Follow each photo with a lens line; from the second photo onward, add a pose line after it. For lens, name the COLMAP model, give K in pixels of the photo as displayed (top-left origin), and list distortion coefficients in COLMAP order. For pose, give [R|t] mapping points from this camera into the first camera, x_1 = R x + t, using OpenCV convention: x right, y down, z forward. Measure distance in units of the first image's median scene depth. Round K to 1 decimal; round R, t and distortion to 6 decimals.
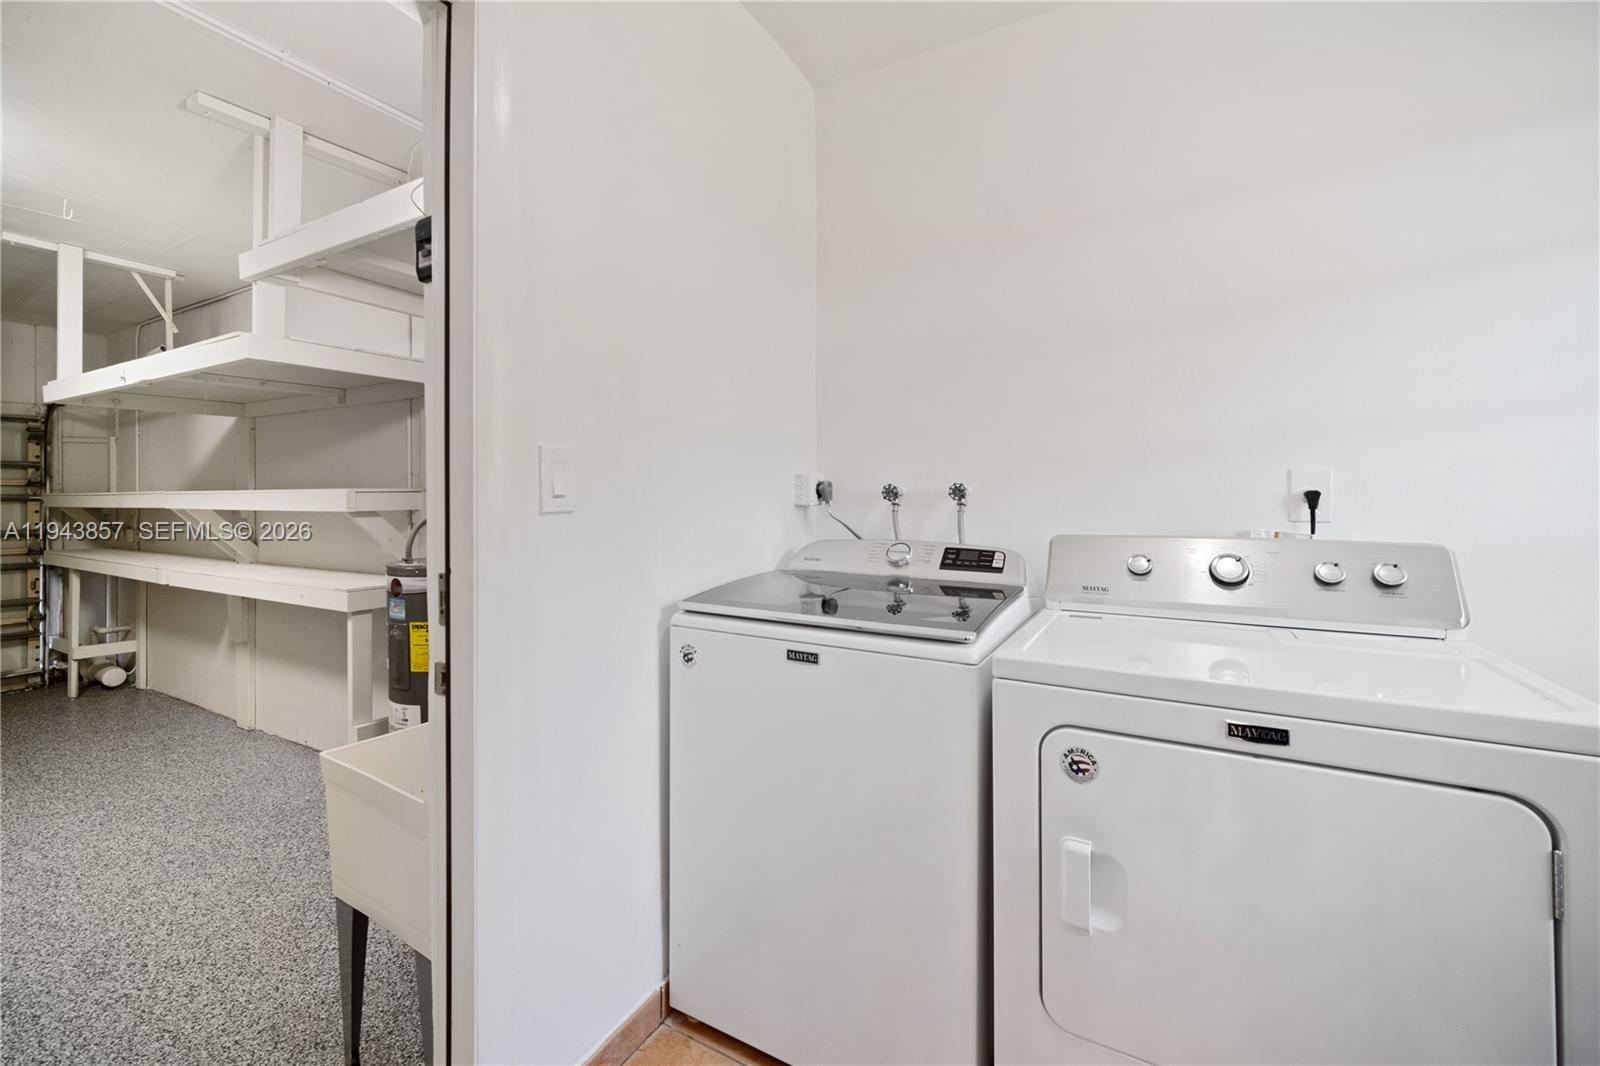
lens RADIAL K [[656.7, 0, 772.3], [0, 656.7, 501.4], [0, 0, 1]] dist [-0.000226, 0.000165]
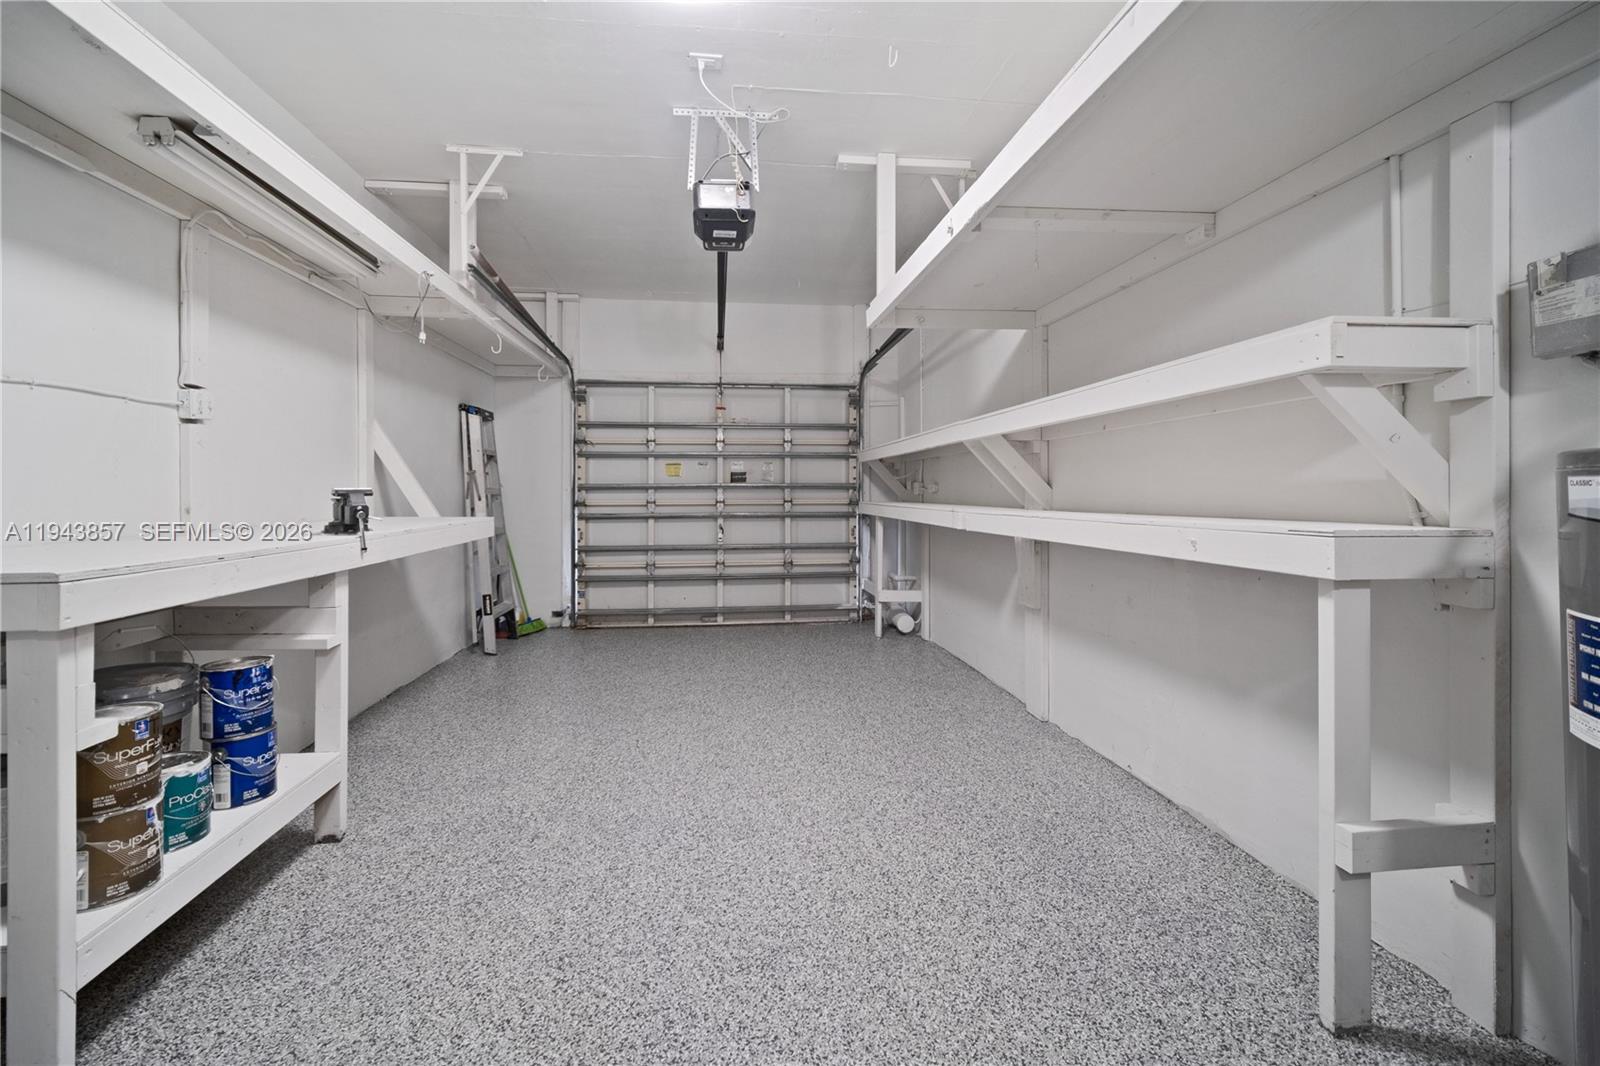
lens RADIAL K [[656.7, 0, 783.2], [0, 656.7, 490.9], [0, 0, 1]] dist [-0.000226, 0.000165]
pose [[0.593255, -0.001840, -0.805013, -0.282606], [0.000790, 0.999998, -0.001704, 0.059727], [0.805014, 0.000375, 0.593255, 0.229442]]
